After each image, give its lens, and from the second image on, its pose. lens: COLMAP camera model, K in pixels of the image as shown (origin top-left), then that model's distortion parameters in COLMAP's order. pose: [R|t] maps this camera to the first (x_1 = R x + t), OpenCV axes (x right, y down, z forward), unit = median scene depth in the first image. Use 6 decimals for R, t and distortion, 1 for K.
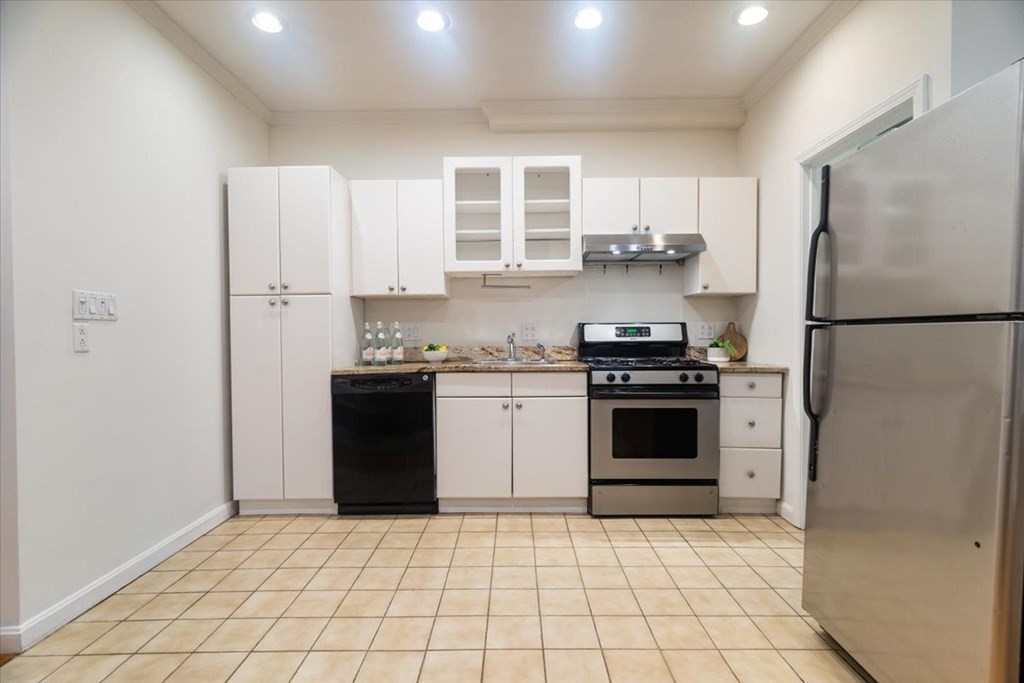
lens RADIAL K [[486.4, 0, 512.9], [0, 486.4, 344.9], [0, 0, 1]] dist [0.001926, -0.000698]
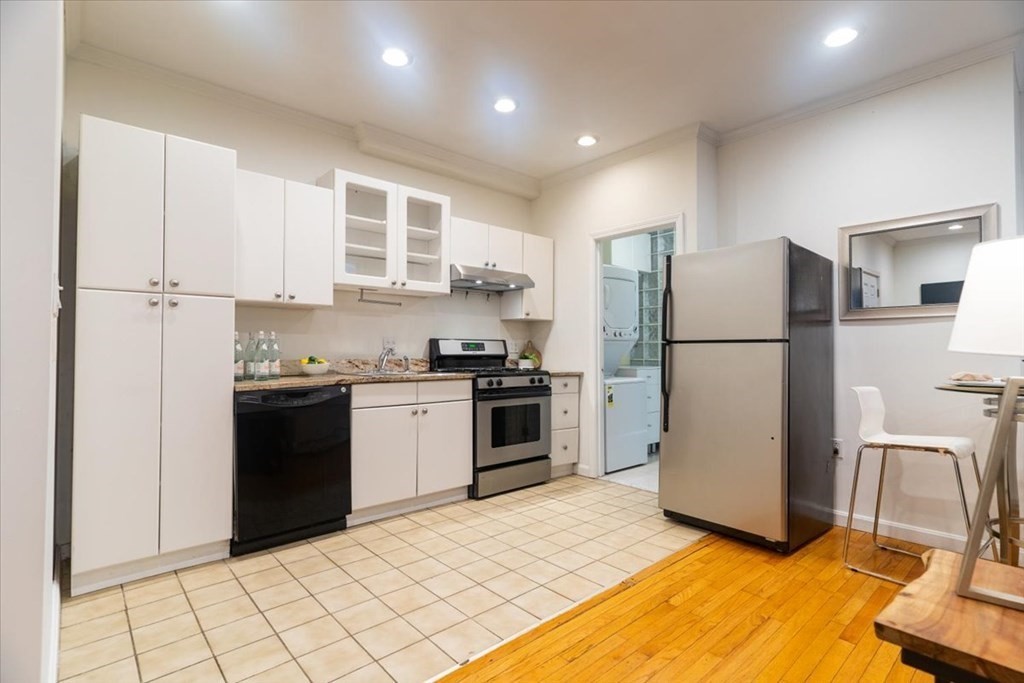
lens RADIAL K [[486.4, 0, 516.0], [0, 486.4, 343.9], [0, 0, 1]] dist [0.001926, -0.000698]
pose [[0.742520, 0.018468, 0.669569, -0.572208], [0.007636, 0.999321, -0.036031, 0.012401], [-0.669780, 0.031867, 0.741876, 0.029114]]
